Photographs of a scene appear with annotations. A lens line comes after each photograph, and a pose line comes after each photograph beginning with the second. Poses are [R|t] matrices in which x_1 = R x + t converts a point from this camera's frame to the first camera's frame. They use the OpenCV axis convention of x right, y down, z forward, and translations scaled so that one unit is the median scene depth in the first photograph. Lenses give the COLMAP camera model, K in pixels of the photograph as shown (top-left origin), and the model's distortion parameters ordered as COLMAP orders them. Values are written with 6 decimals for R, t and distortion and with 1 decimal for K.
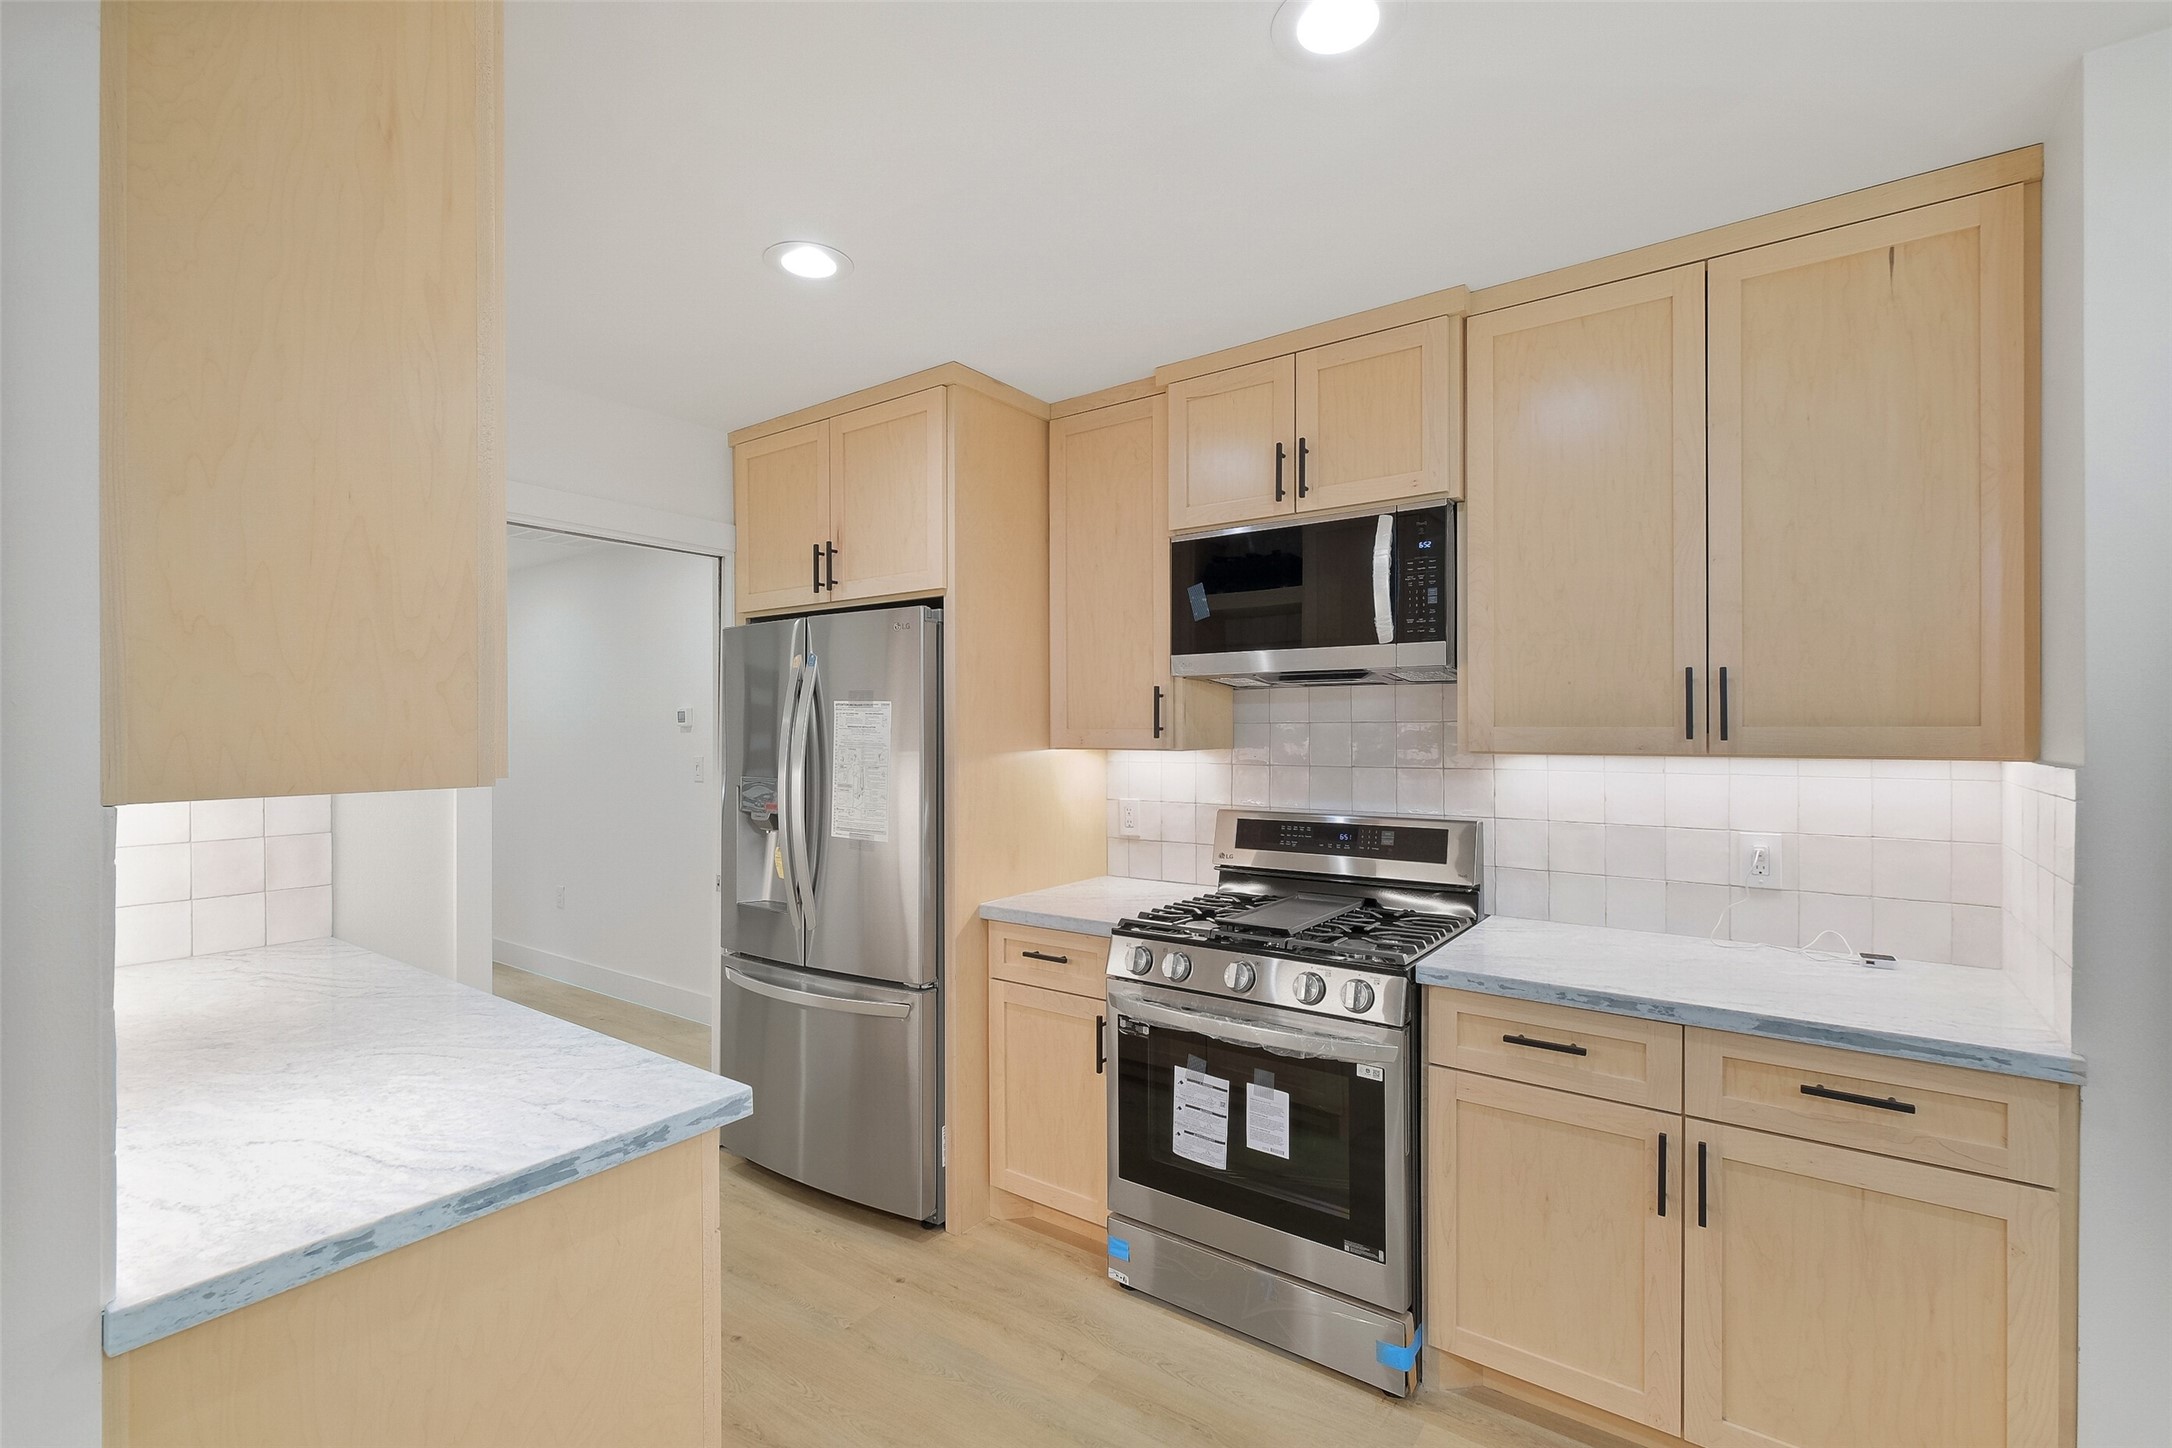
lens RADIAL K [[968.2, 0, 1085.4], [0, 968.2, 731.8], [0, 0, 1]] dist [0.001065, -0.000812]
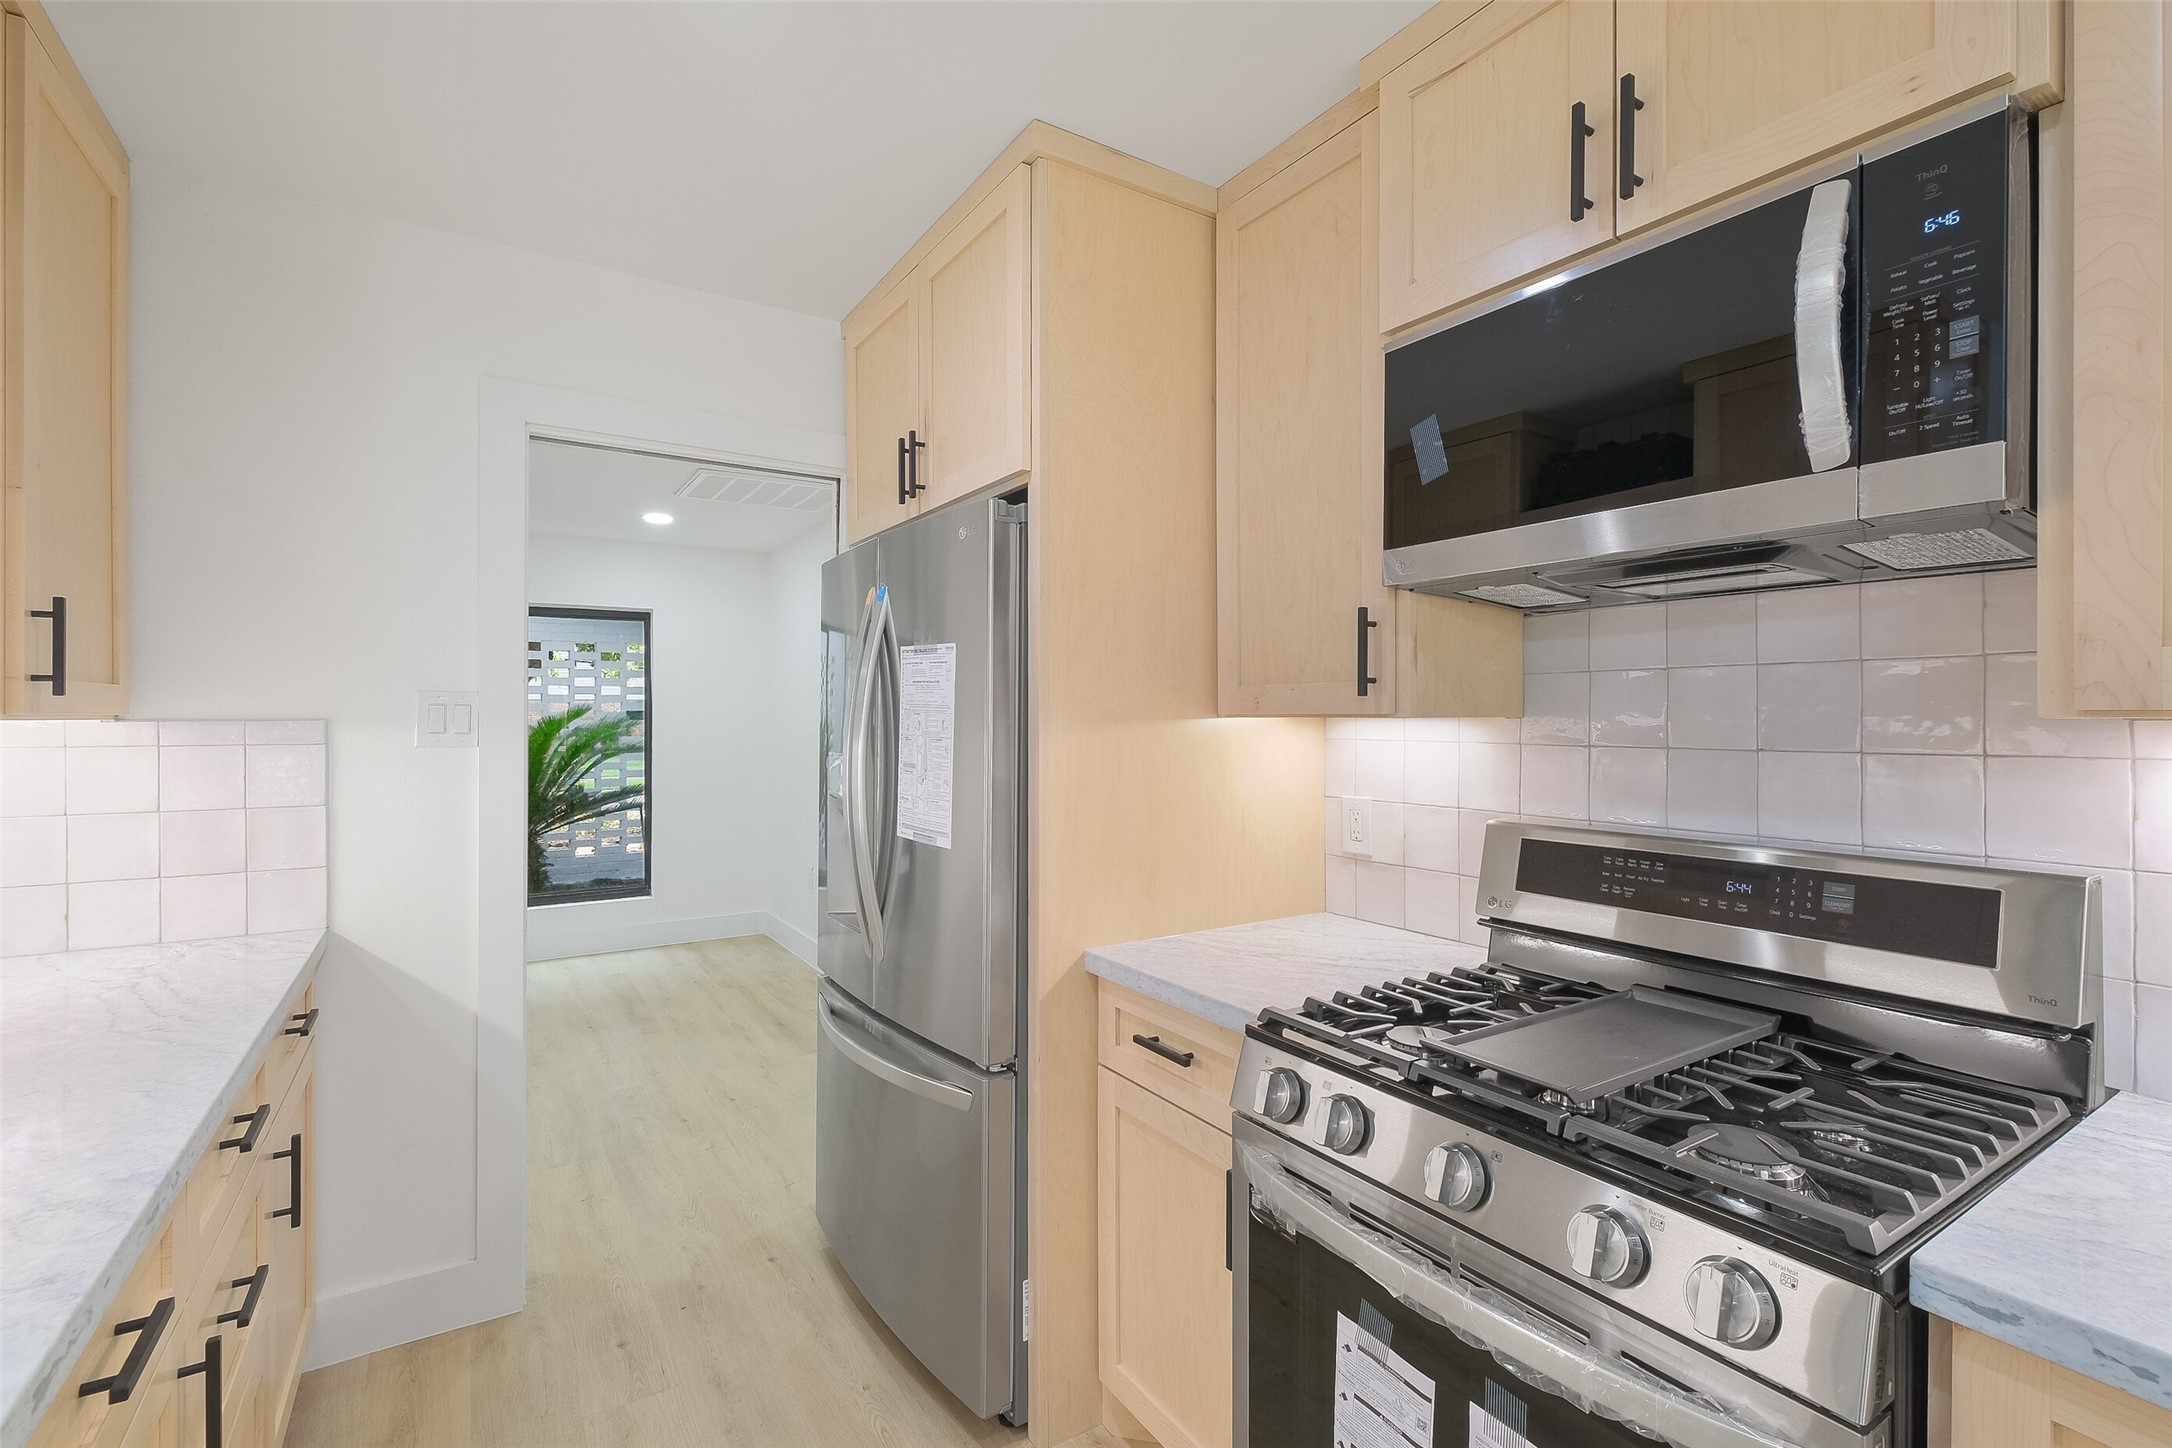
lens RADIAL K [[968.2, 0, 1084.7], [0, 968.2, 719.5], [0, 0, 1]] dist [0.001065, -0.000812]
pose [[0.930440, 0.004437, -0.366418, 0.138457], [-0.004242, 0.999990, 0.001338, 0.021837], [0.366420, 0.000310, 0.930450, 0.410691]]
